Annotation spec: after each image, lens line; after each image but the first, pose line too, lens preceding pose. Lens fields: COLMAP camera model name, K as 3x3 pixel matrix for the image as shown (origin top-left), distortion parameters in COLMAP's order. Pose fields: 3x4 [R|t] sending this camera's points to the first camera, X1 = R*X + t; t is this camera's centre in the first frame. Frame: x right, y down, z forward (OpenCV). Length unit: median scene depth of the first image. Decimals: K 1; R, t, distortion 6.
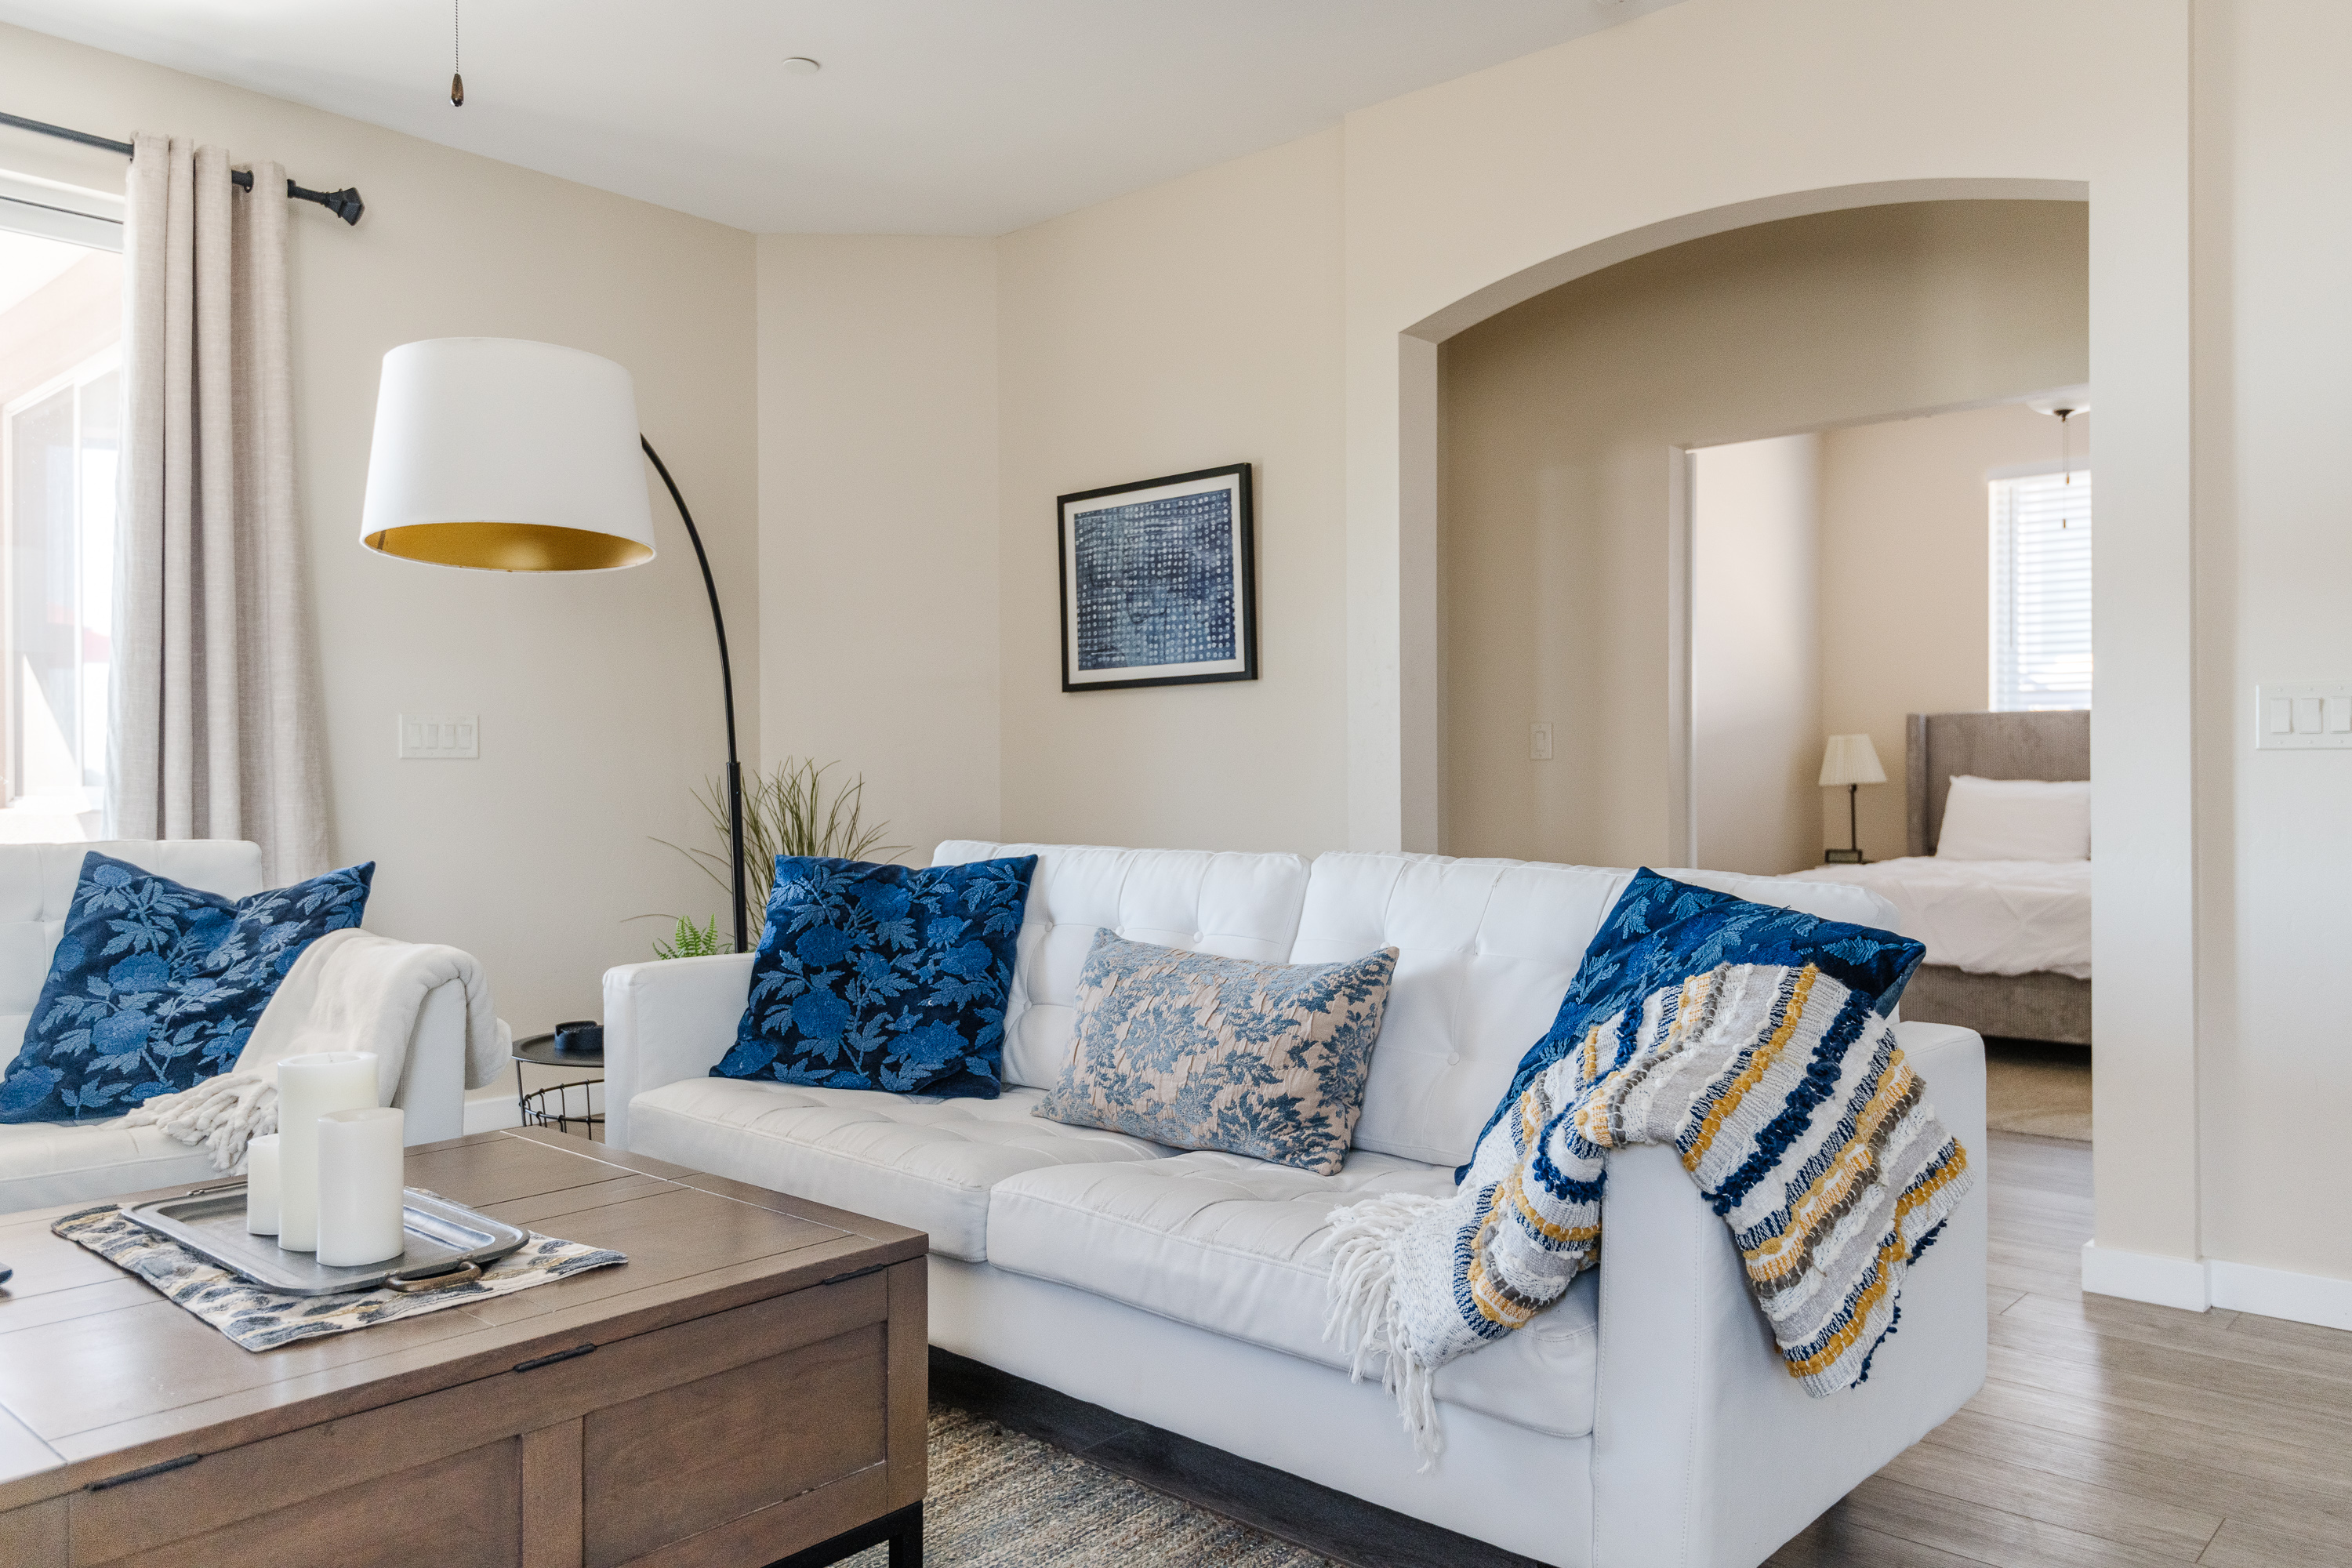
lens RADIAL K [[1688.2, 0, 1173.8], [0, 1688.2, 779.2], [0, 0, 1]] dist [0.036950, -0.037316]
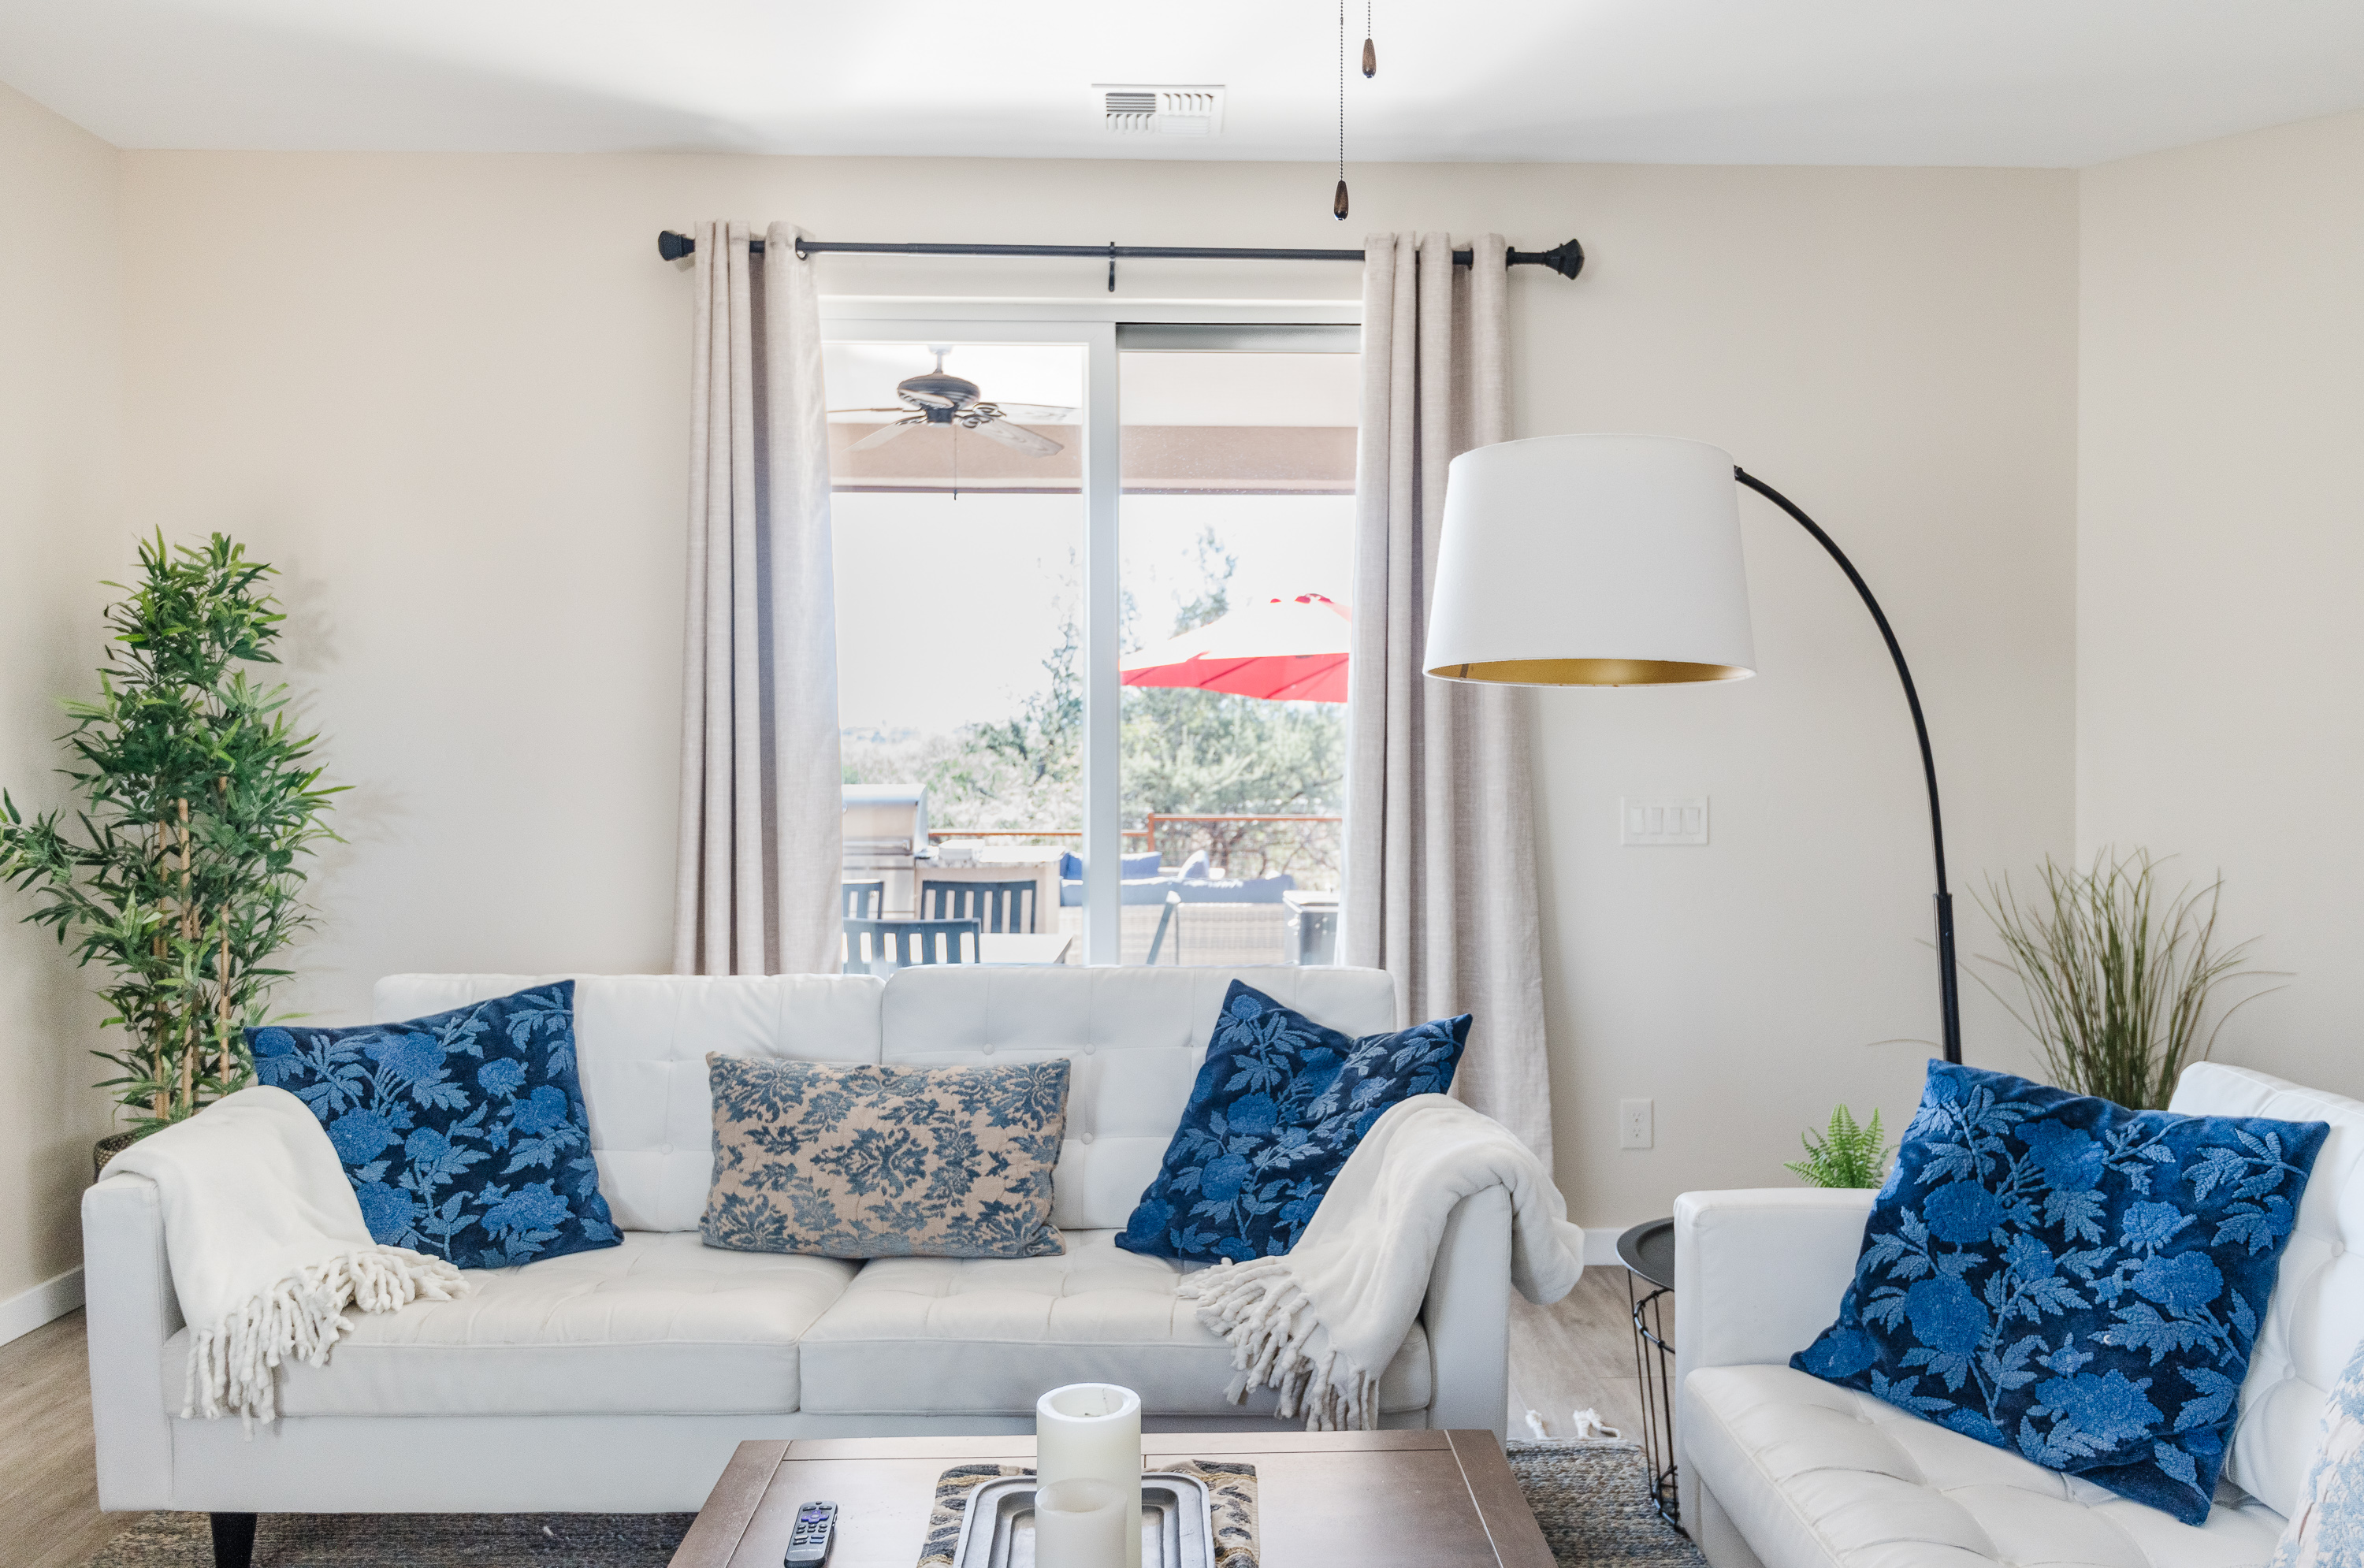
lens RADIAL K [[1743.4, 0, 1211.7], [0, 1743.4, 752.8], [0, 0, 1]] dist [0.036218, -0.036228]
pose [[0.691068, 0.011147, -0.722703, 0.110723], [-0.003846, 0.999924, 0.011745, -0.106238], [0.722779, -0.005338, 0.691058, 0.266325]]
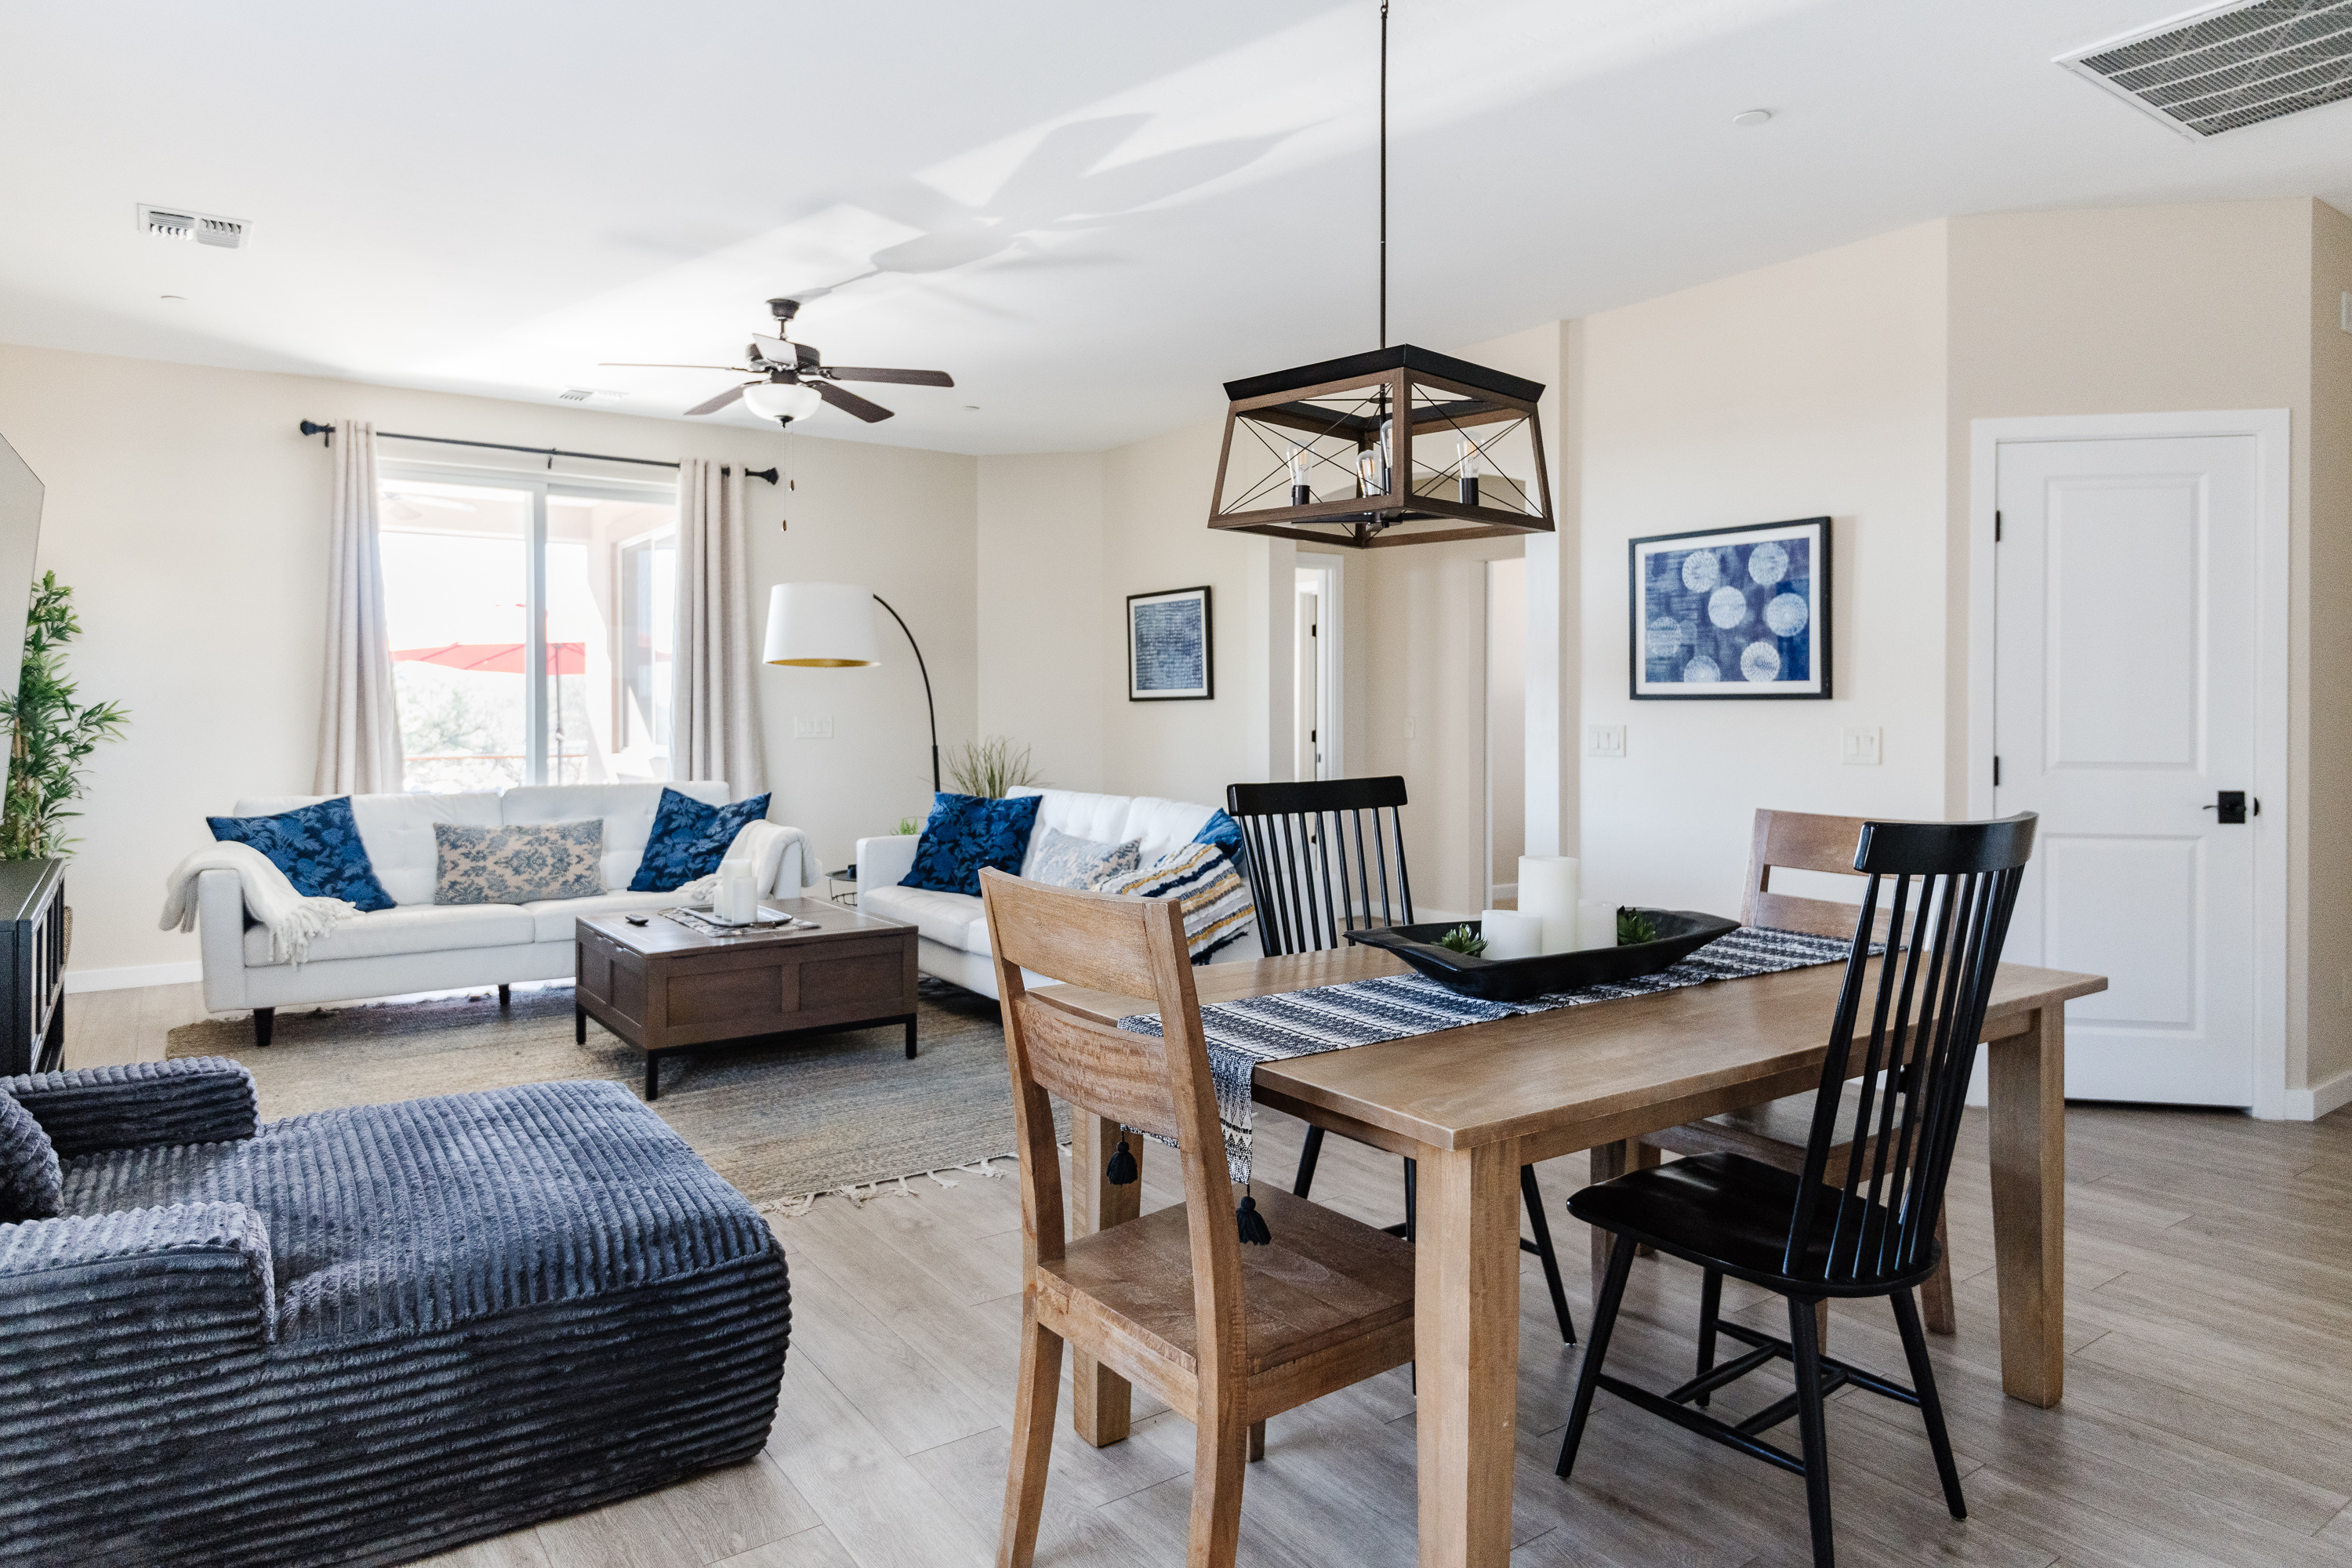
lens RADIAL K [[1429.6, 0, 1143.6], [0, 1429.6, 714.1], [0, 0, 1]] dist [0.039135, -0.038223]
pose [[0.972855, 0.005990, -0.231339, 0.518615], [-0.005107, 0.999977, 0.004415, -0.074885], [0.231360, -0.003114, 0.972863, -0.861278]]
